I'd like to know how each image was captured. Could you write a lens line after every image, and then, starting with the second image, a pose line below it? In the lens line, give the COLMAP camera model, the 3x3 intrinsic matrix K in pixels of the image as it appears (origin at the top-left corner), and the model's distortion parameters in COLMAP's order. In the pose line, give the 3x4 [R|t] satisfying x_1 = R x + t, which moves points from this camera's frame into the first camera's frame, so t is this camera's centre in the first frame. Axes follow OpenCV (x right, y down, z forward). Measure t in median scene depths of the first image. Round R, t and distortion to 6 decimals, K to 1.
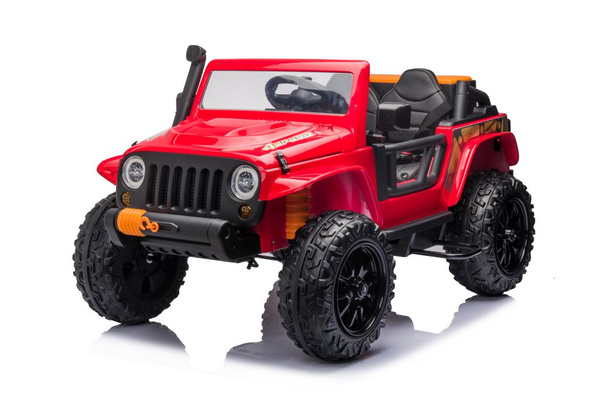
lens RADIAL K [[1243.2, 0, 260.2], [0, 1243.2, 200.1], [0, 0, 1]] dist [0.036943, 0.087268]
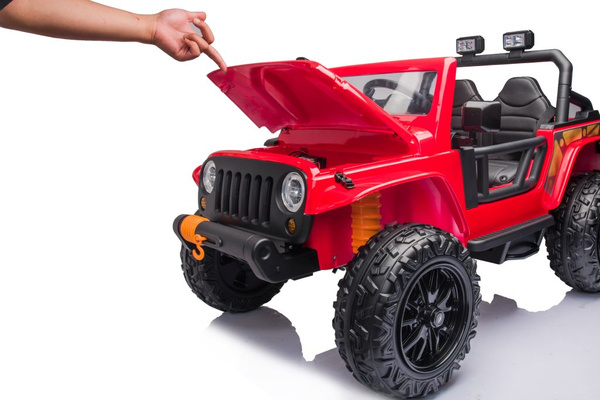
lens RADIAL K [[528.3, 0, 339.6], [0, 528.3, 179.7], [0, 0, 1]] dist [-0.108373, 0.001524]
pose [[0.964532, 0.006684, -0.263881, 0.102467], [-0.003413, 0.999912, 0.012850, -0.024280], [0.263943, -0.011494, 0.964470, 0.574574]]
